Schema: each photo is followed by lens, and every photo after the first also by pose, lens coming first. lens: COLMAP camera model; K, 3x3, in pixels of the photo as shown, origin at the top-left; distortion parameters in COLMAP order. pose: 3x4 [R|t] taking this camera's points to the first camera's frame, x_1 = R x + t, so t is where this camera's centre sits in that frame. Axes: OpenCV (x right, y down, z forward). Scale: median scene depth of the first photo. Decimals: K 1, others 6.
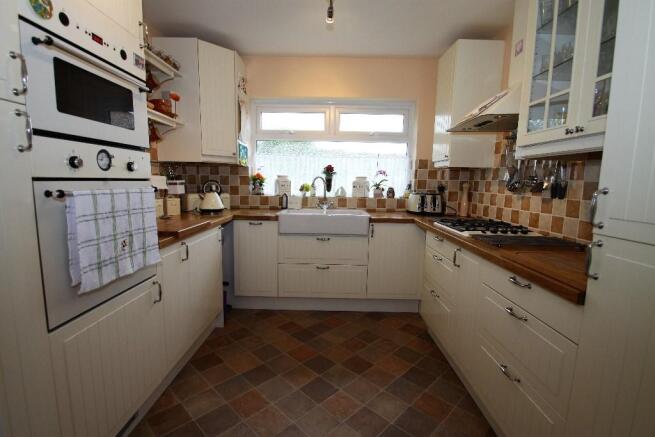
lens RADIAL K [[306.3, 0, 326.8], [0, 306.3, 218.0], [0, 0, 1]] dist [0.012272, -0.003465]
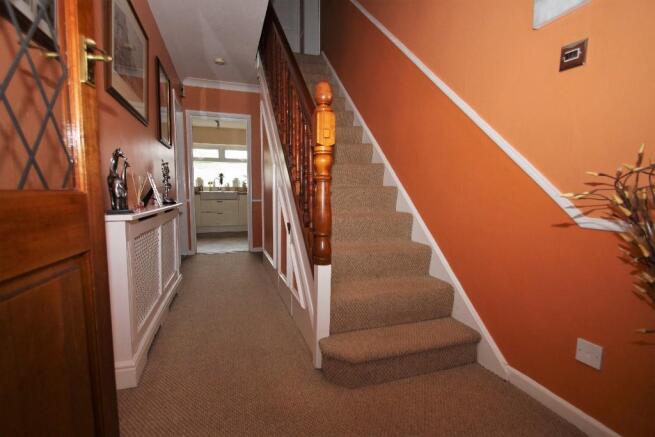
lens RADIAL K [[306.3, 0, 327.7], [0, 306.3, 218.1], [0, 0, 1]] dist [0.012272, -0.003465]
pose [[0.947999, -0.036451, 0.316179, 0.024265], [0.046424, 0.998632, -0.024065, 0.259932], [-0.314869, 0.037492, 0.948394, -1.437935]]
